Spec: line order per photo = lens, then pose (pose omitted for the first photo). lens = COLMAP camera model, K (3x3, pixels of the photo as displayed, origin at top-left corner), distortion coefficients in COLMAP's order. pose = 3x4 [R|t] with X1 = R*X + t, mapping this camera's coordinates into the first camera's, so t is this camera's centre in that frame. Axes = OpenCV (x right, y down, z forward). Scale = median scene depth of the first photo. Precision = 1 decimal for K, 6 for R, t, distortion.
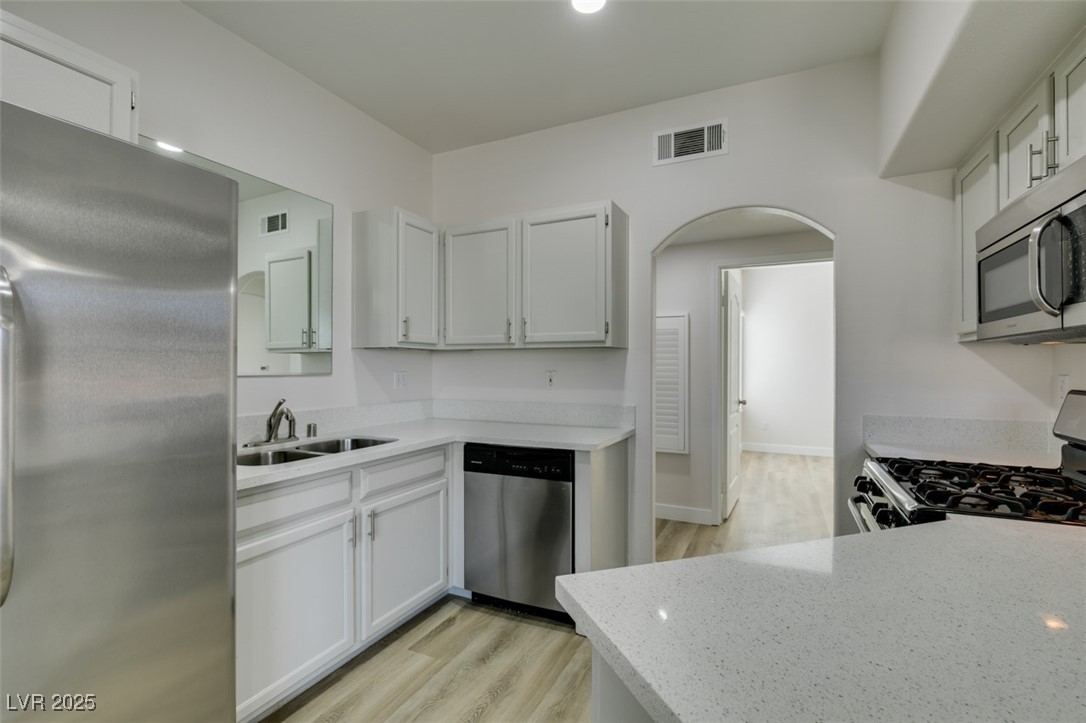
lens RADIAL K [[495.4, 0, 537.5], [0, 495.4, 366.0], [0, 0, 1]] dist [0.007434, -0.001601]
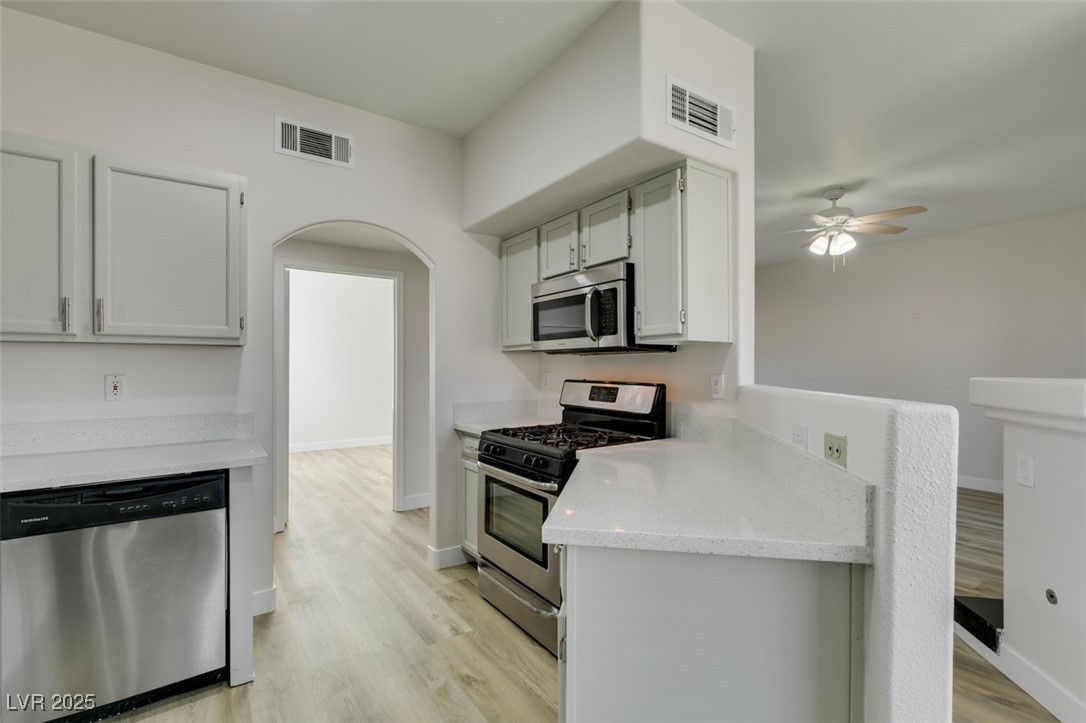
lens RADIAL K [[495.4, 0, 540.3], [0, 495.4, 366.5], [0, 0, 1]] dist [0.007434, -0.001601]
pose [[0.495557, -0.001833, 0.868574, -0.356806], [0.001789, 0.999998, 0.001090, -0.001655], [-0.868574, 0.001013, 0.495559, 0.118922]]
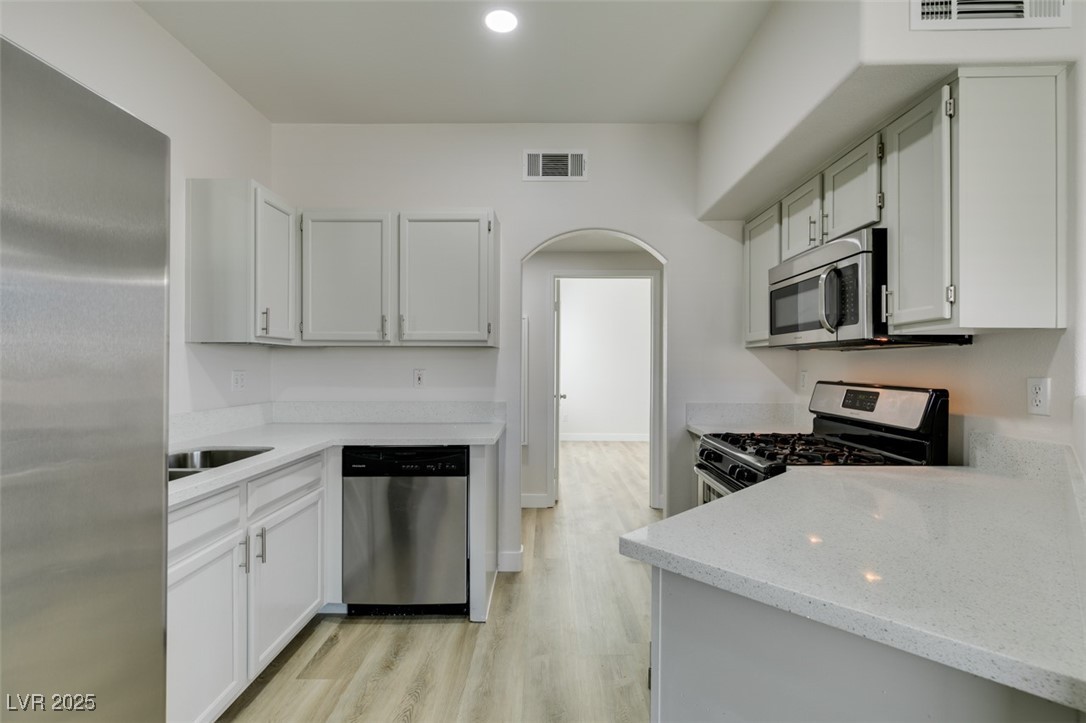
lens RADIAL K [[495.4, 0, 539.3], [0, 495.4, 365.9], [0, 0, 1]] dist [0.007434, -0.001601]
pose [[0.906319, 0.000538, 0.422594, -0.210298], [-0.001922, 0.999994, 0.002850, 0.000044], [-0.422590, -0.003396, 0.906314, -0.001419]]
